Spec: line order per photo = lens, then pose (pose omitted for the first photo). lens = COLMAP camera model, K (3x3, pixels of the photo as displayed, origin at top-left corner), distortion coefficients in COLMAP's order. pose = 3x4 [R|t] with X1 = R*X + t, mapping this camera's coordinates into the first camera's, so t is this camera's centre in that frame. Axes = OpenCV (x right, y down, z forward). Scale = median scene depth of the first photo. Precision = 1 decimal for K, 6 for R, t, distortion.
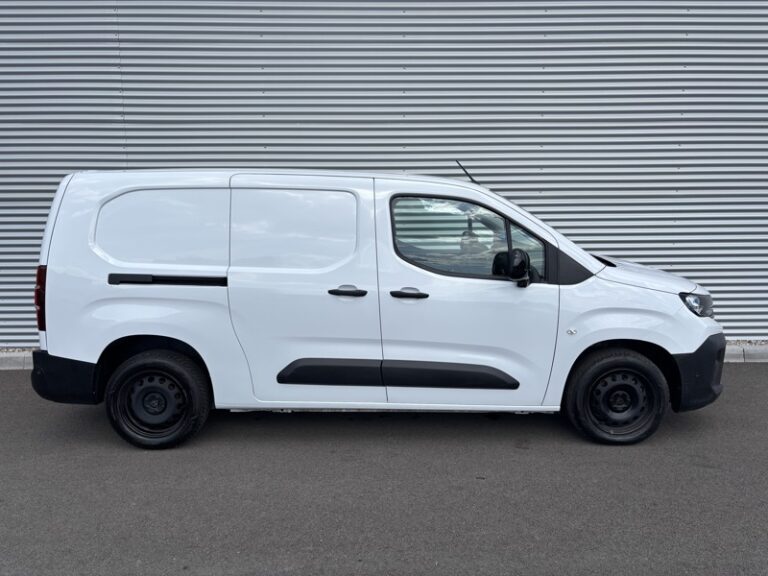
lens RADIAL K [[566.3, 0, 387.4], [0, 566.3, 283.3], [0, 0, 1]] dist [0.015319, -0.013857]
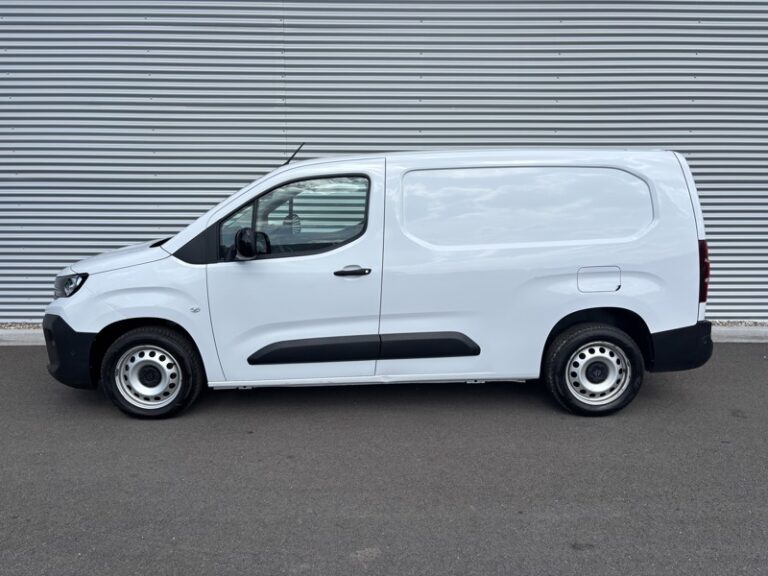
lens RADIAL K [[566.3, 0, 382.2], [0, 566.3, 288.7], [0, 0, 1]] dist [0.015319, -0.013857]
pose [[0.999870, 0.009392, -0.013068, -0.501075], [-0.008809, 0.998995, 0.043952, 0.006093], [0.013468, -0.043831, 0.998948, -0.091260]]
